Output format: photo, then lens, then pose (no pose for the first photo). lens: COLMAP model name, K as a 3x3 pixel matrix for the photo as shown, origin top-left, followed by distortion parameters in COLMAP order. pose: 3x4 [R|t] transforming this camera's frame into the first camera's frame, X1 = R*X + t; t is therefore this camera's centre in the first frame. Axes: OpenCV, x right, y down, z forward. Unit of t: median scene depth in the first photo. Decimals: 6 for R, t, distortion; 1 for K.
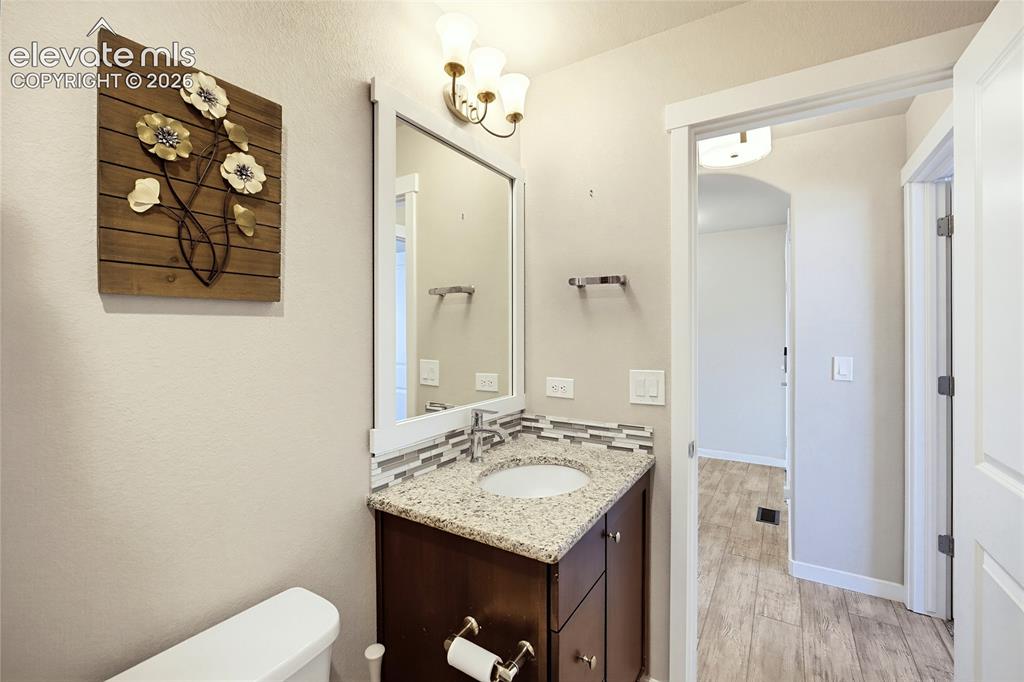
lens RADIAL K [[434.8, 0, 507.7], [0, 434.8, 333.7], [0, 0, 1]] dist [-0.016340, 0.001666]
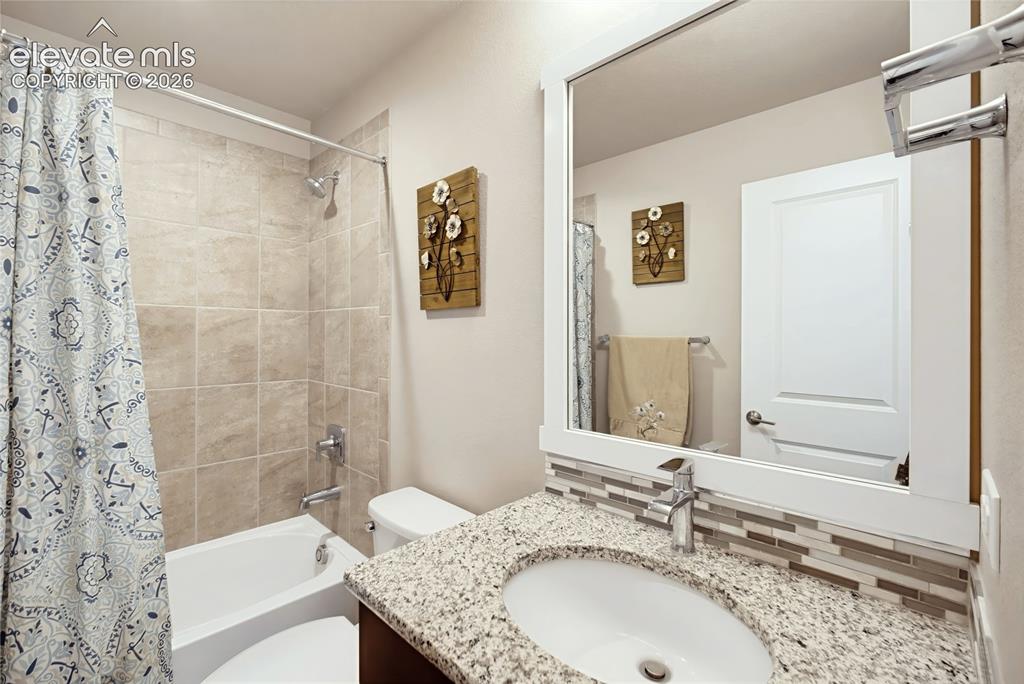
lens RADIAL K [[434.8, 0, 507.5], [0, 434.8, 337.3], [0, 0, 1]] dist [-0.016340, 0.001666]
pose [[-0.194332, 0.009331, -0.980891, 0.681374], [-0.005644, 0.999928, 0.010630, 0.009466], [0.980920, 0.007602, -0.194265, 1.124679]]
